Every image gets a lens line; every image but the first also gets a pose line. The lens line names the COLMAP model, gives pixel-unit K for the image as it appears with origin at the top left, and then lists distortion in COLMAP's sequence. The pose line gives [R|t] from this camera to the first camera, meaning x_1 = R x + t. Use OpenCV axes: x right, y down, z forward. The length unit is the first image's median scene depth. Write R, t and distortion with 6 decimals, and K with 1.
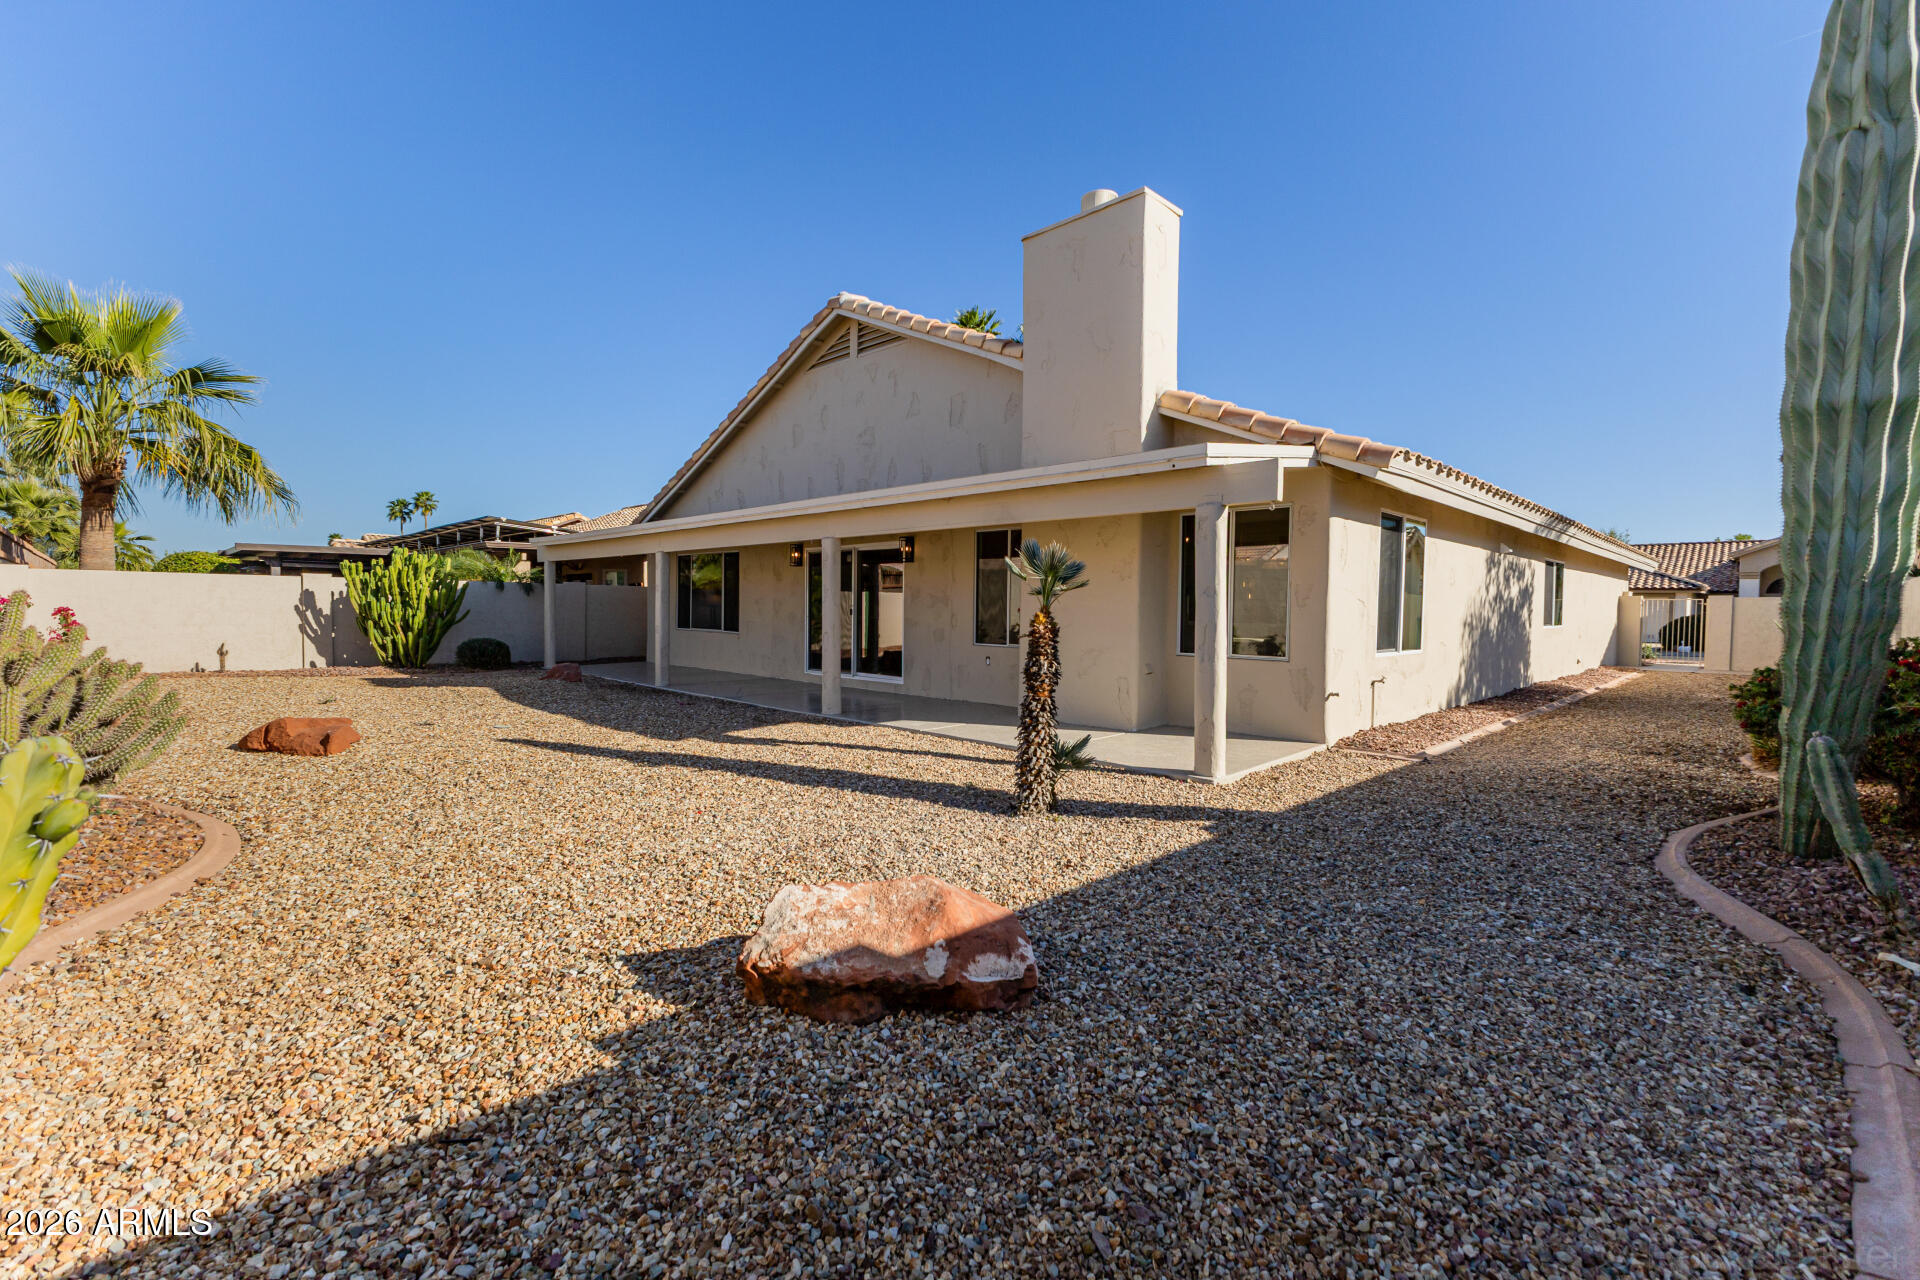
lens RADIAL K [[817.7, 0, 953.3], [0, 817.7, 629.5], [0, 0, 1]] dist [-0.000615, -0.000061]
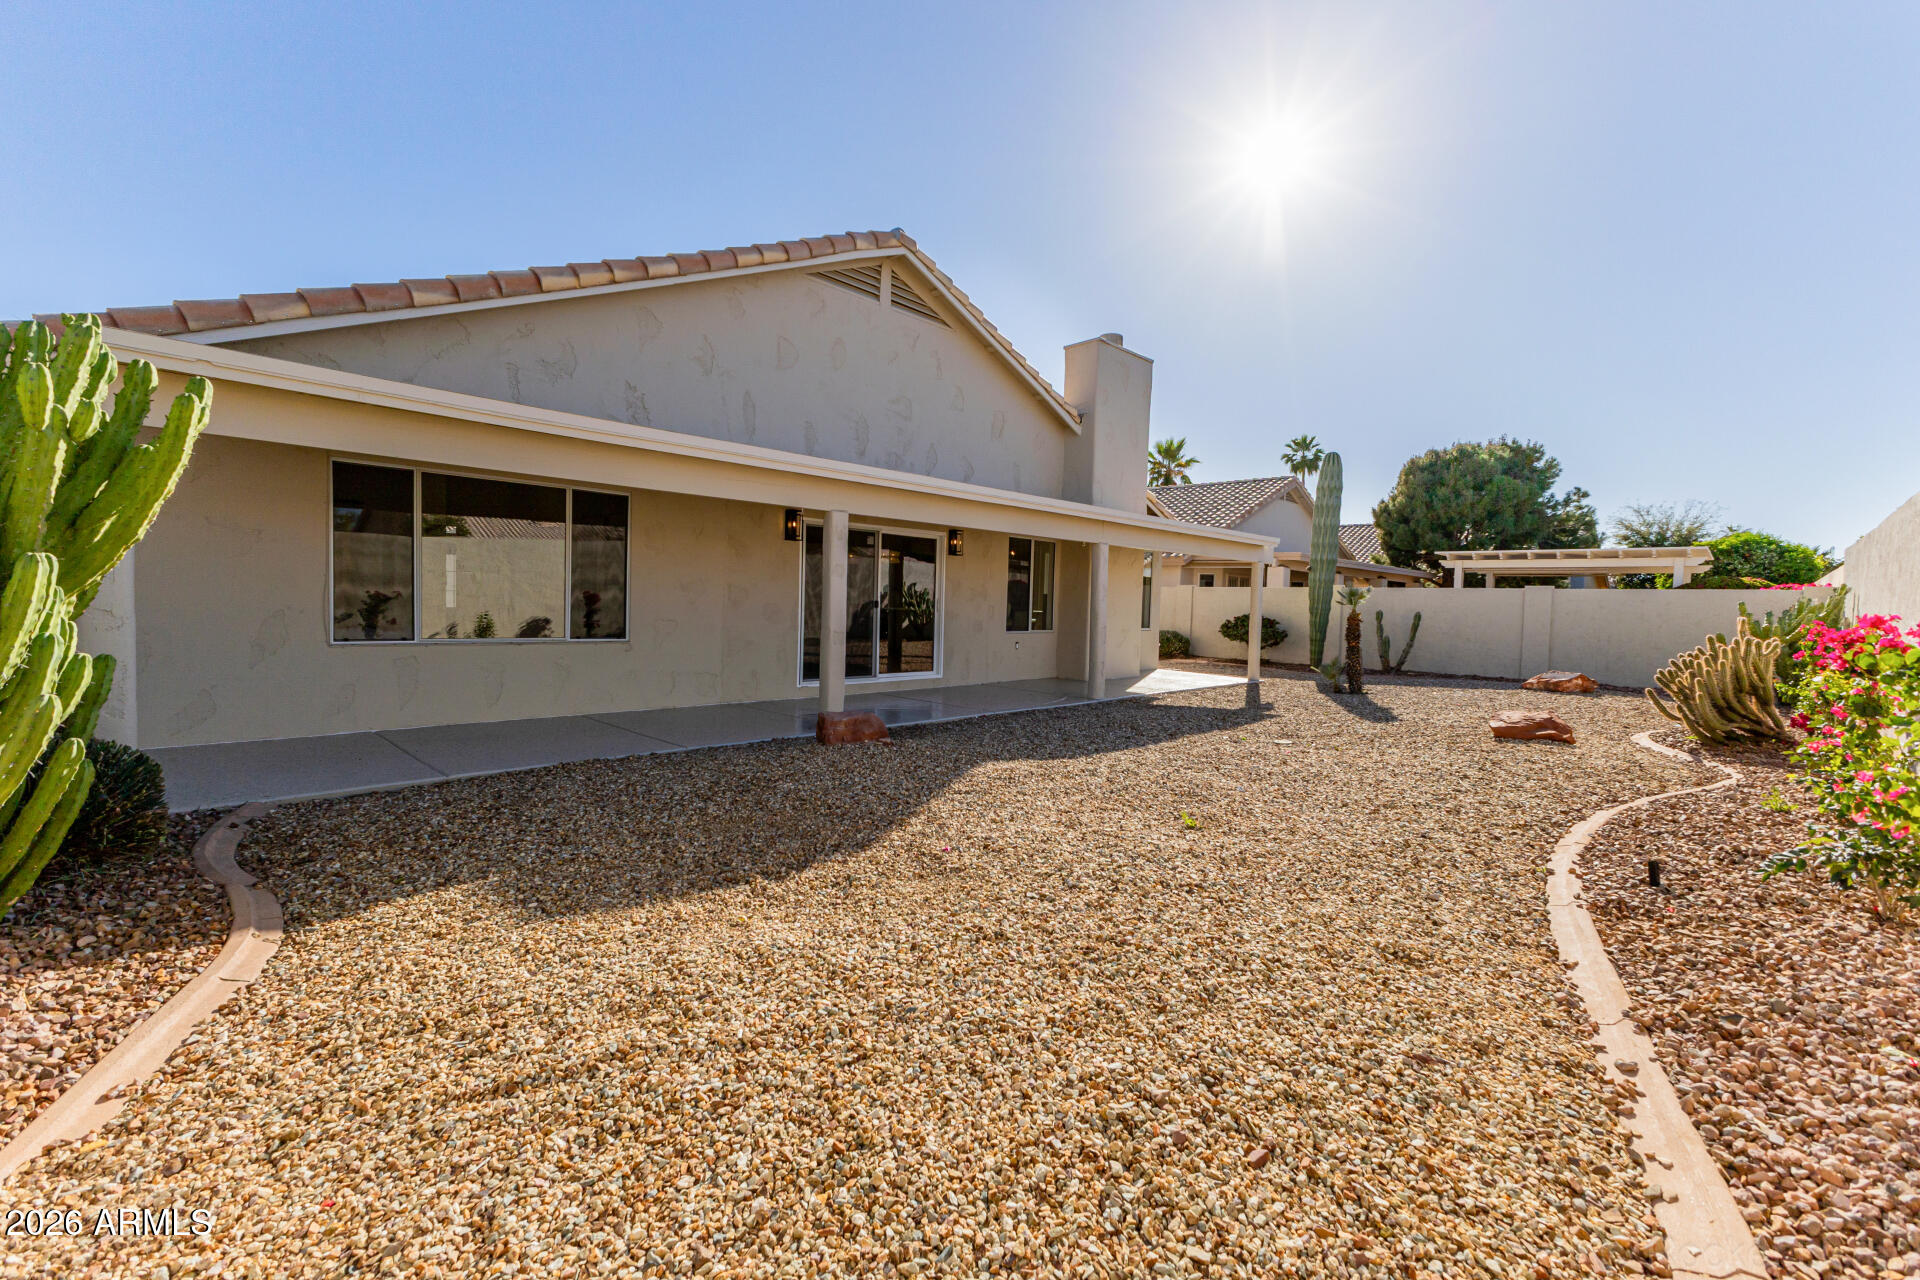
lens RADIAL K [[817.7, 0, 953.3], [0, 817.7, 629.5], [0, 0, 1]] dist [-0.000615, -0.000061]
pose [[0.022958, -0.049309, 0.998520, -0.948039], [-0.007166, 0.998749, 0.049485, -0.037278], [-0.999711, -0.008291, 0.022576, 0.874203]]
